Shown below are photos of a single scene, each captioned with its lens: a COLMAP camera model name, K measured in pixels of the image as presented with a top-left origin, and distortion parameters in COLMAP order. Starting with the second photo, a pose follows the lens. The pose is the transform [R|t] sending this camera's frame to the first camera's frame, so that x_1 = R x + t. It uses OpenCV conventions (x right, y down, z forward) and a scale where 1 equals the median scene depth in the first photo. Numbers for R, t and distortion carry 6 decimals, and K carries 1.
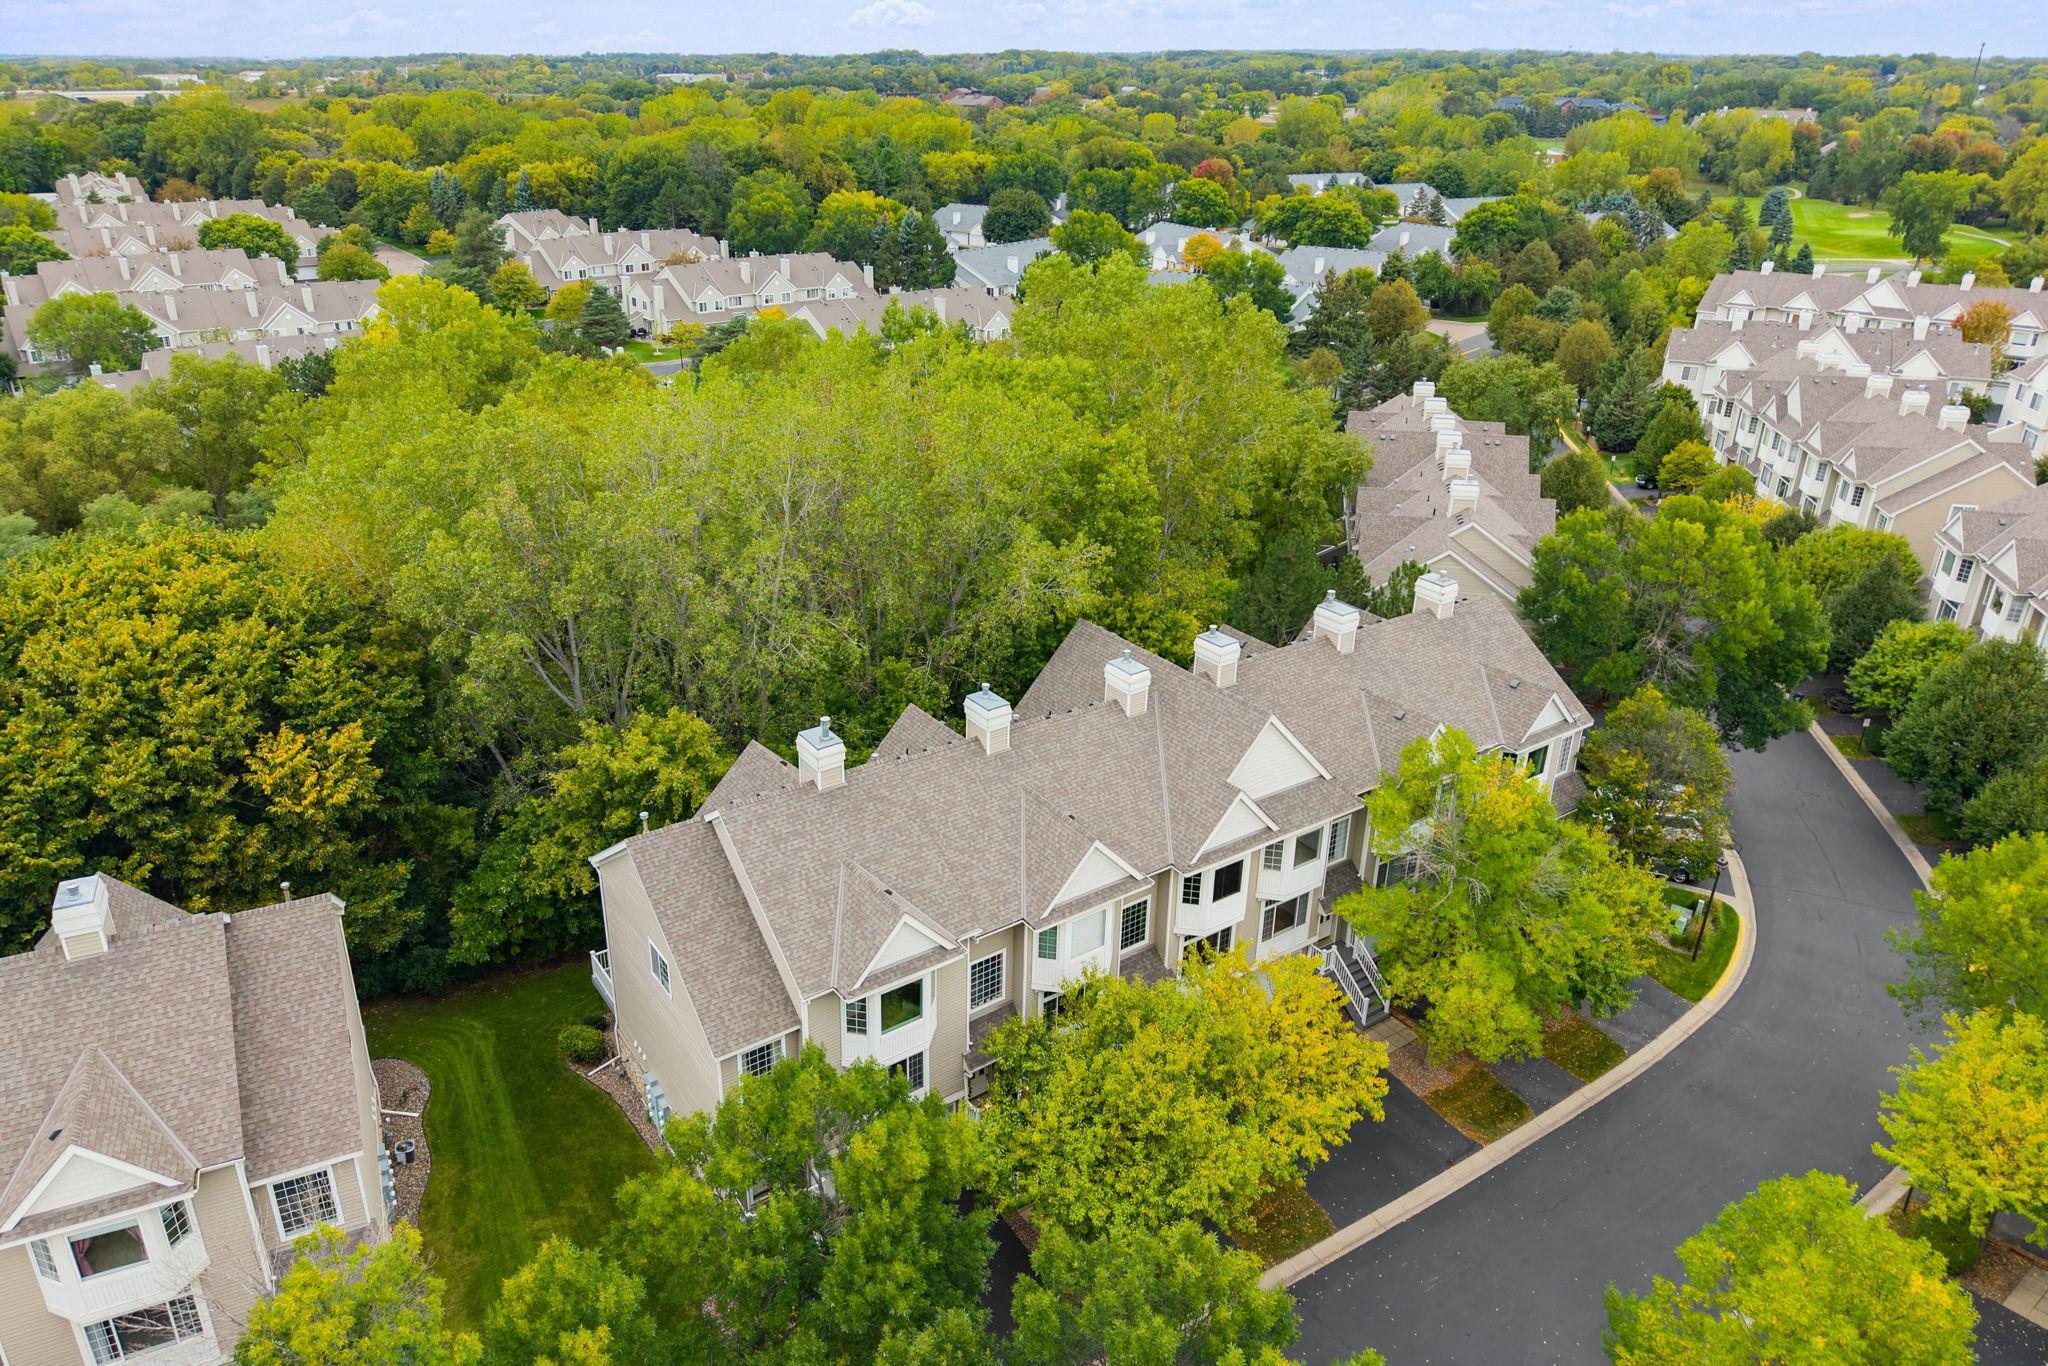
lens RADIAL K [[1379.7, 0, 1005.3], [0, 1379.7, 674.4], [0, 0, 1]] dist [0.039491, -0.039425]
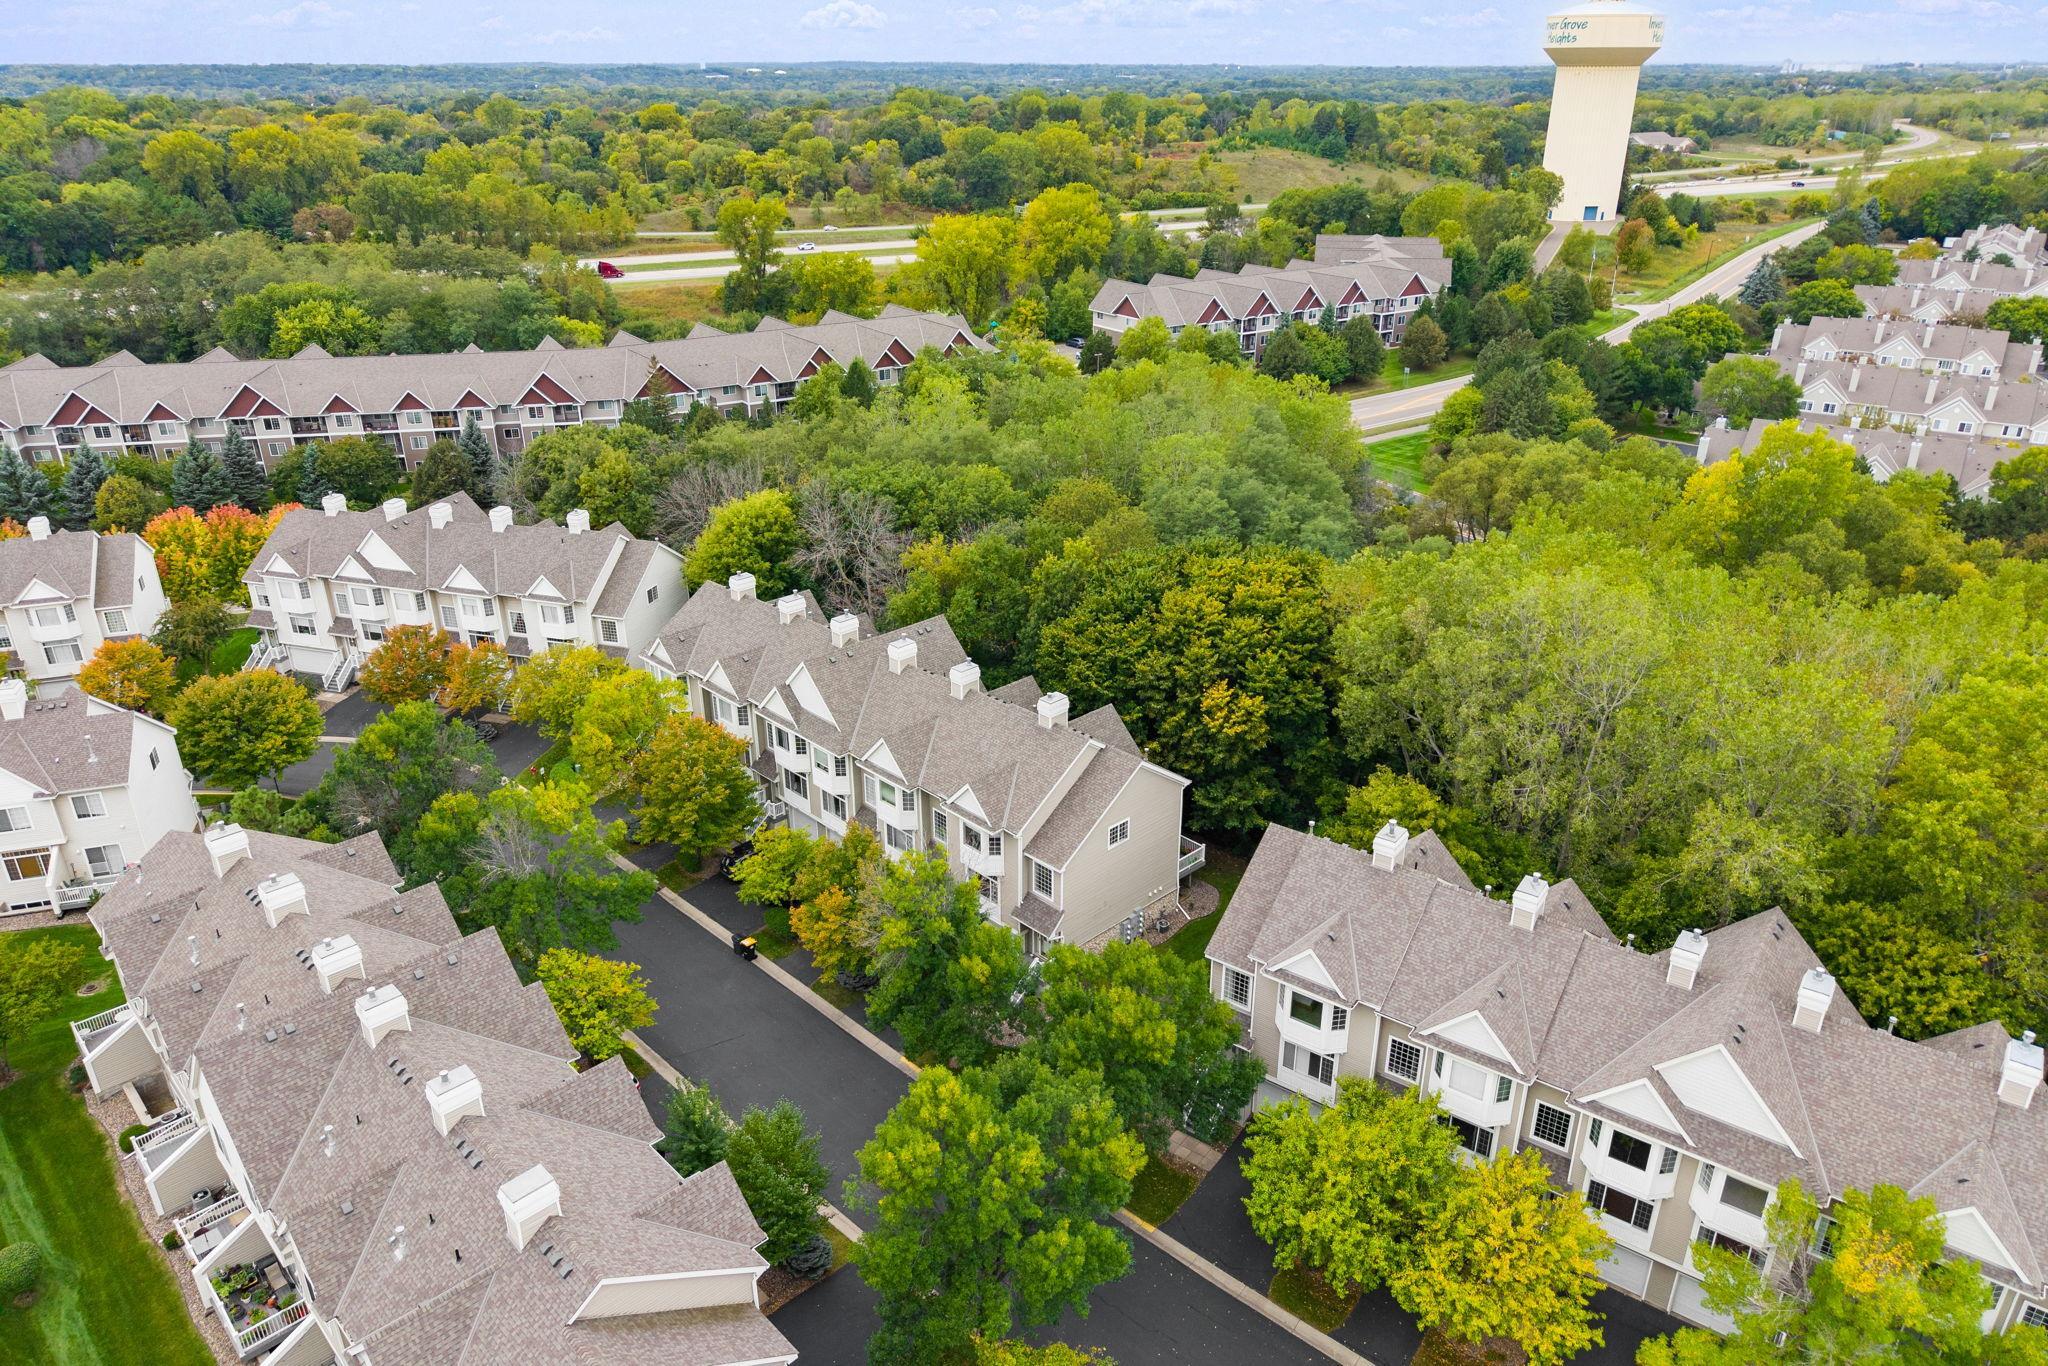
lens RADIAL K [[1379.7, 0, 1021.9], [0, 1379.7, 684.3], [0, 0, 1]] dist [0.039491, -0.039425]
pose [[0.336815, 0.389614, -0.857179, 0.647113], [-0.386822, 0.887256, 0.251289, -0.216510], [0.858443, 0.246938, 0.449553, 0.001789]]
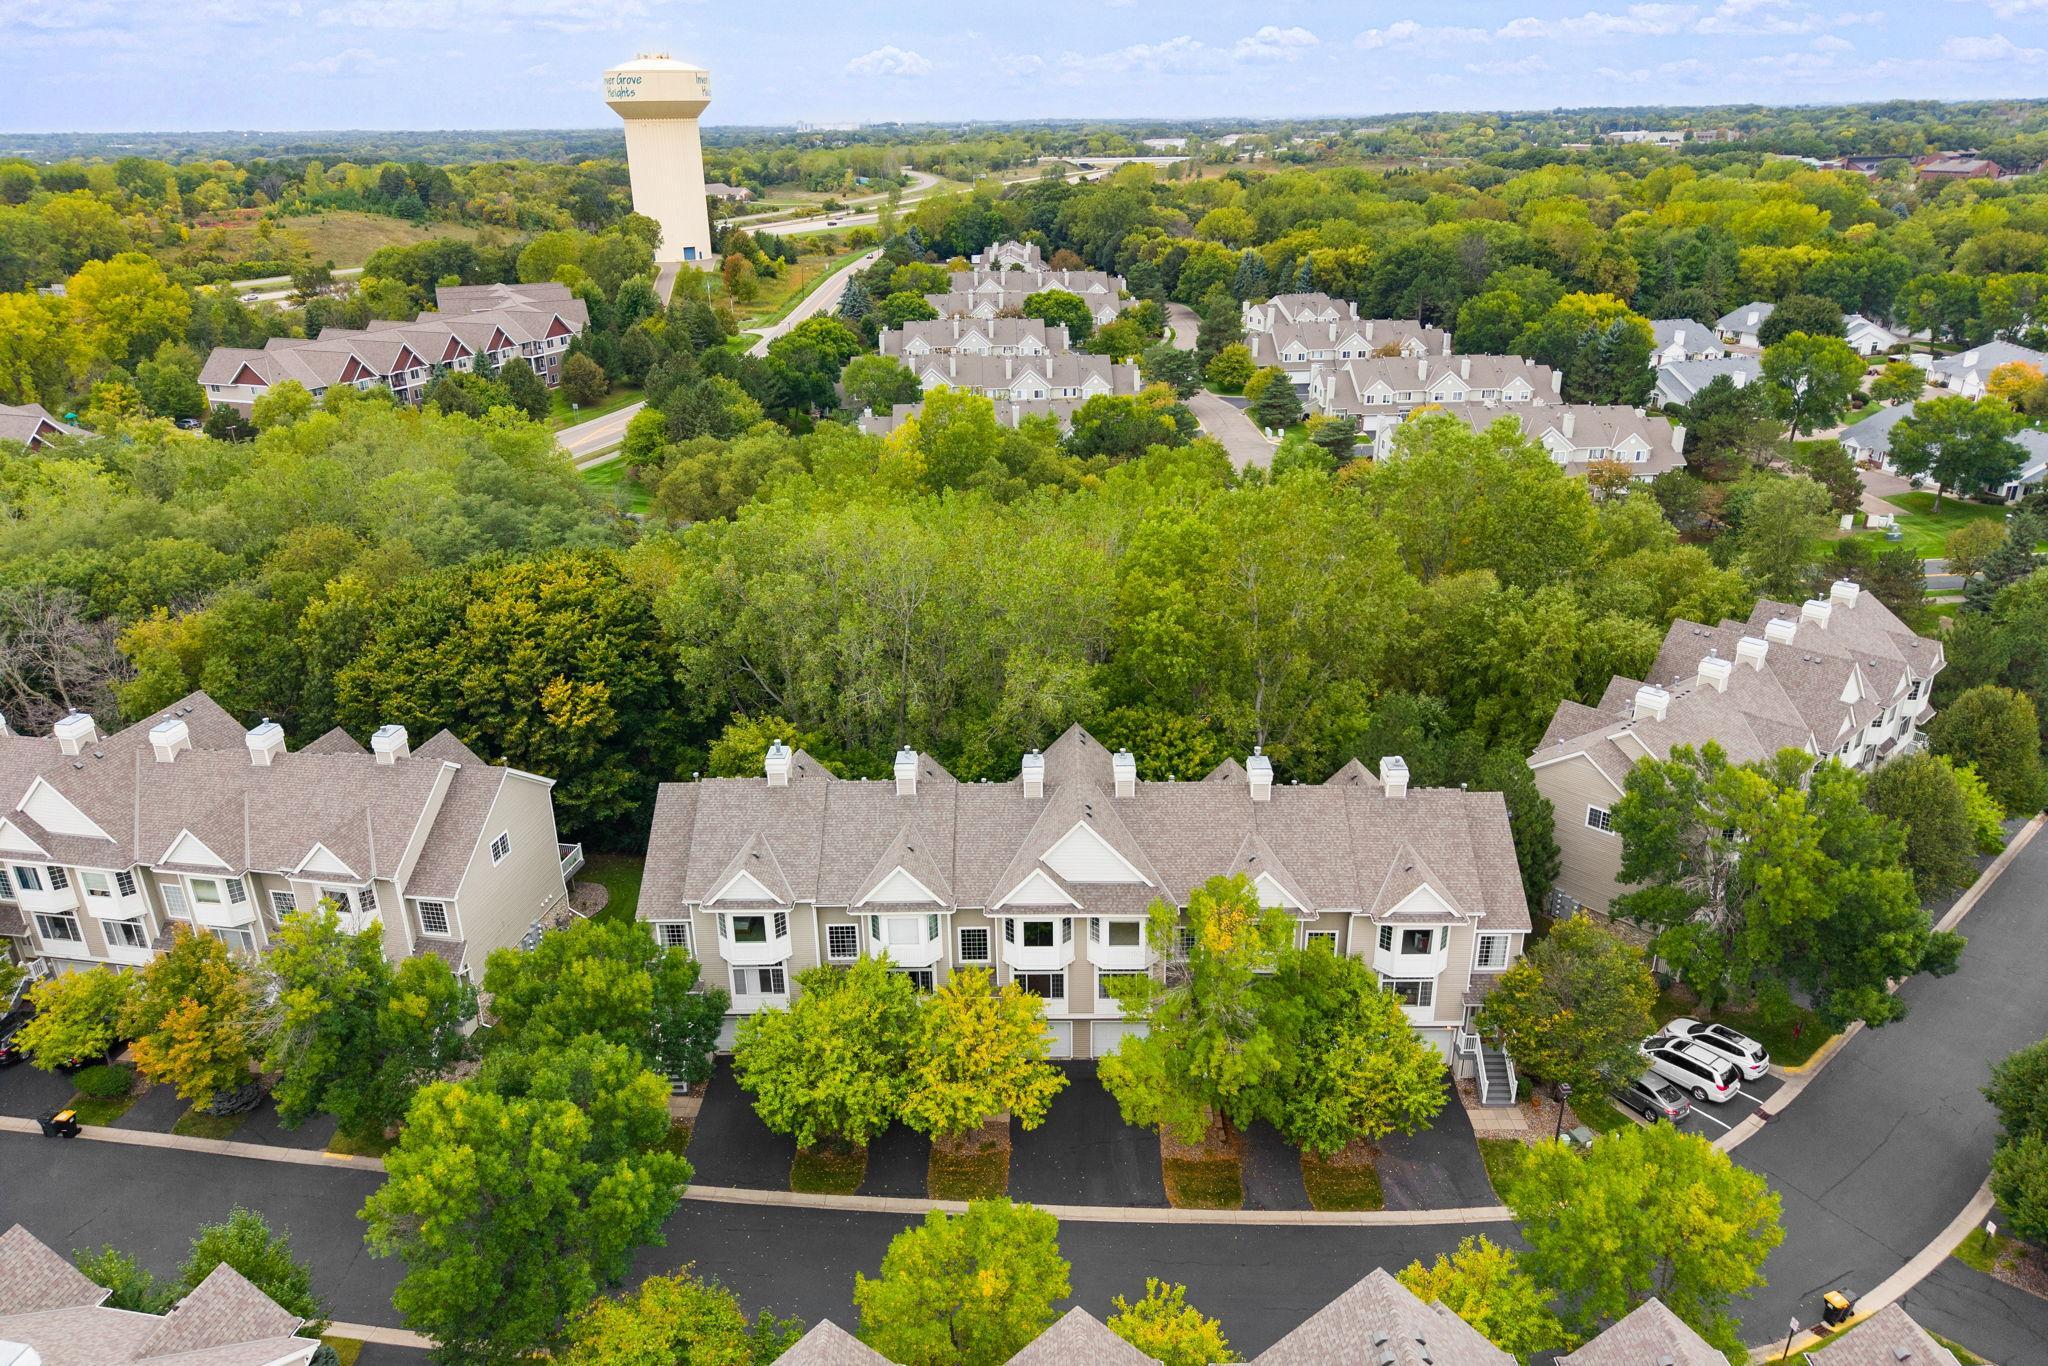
lens RADIAL K [[1379.7, 0, 1035.9], [0, 1379.7, 682.0], [0, 0, 1]] dist [0.039491, -0.039425]
pose [[0.822819, 0.205546, -0.529830, 0.659674], [-0.220816, 0.974680, 0.035200, -0.108225], [0.523650, 0.088031, 0.847373, -0.121310]]
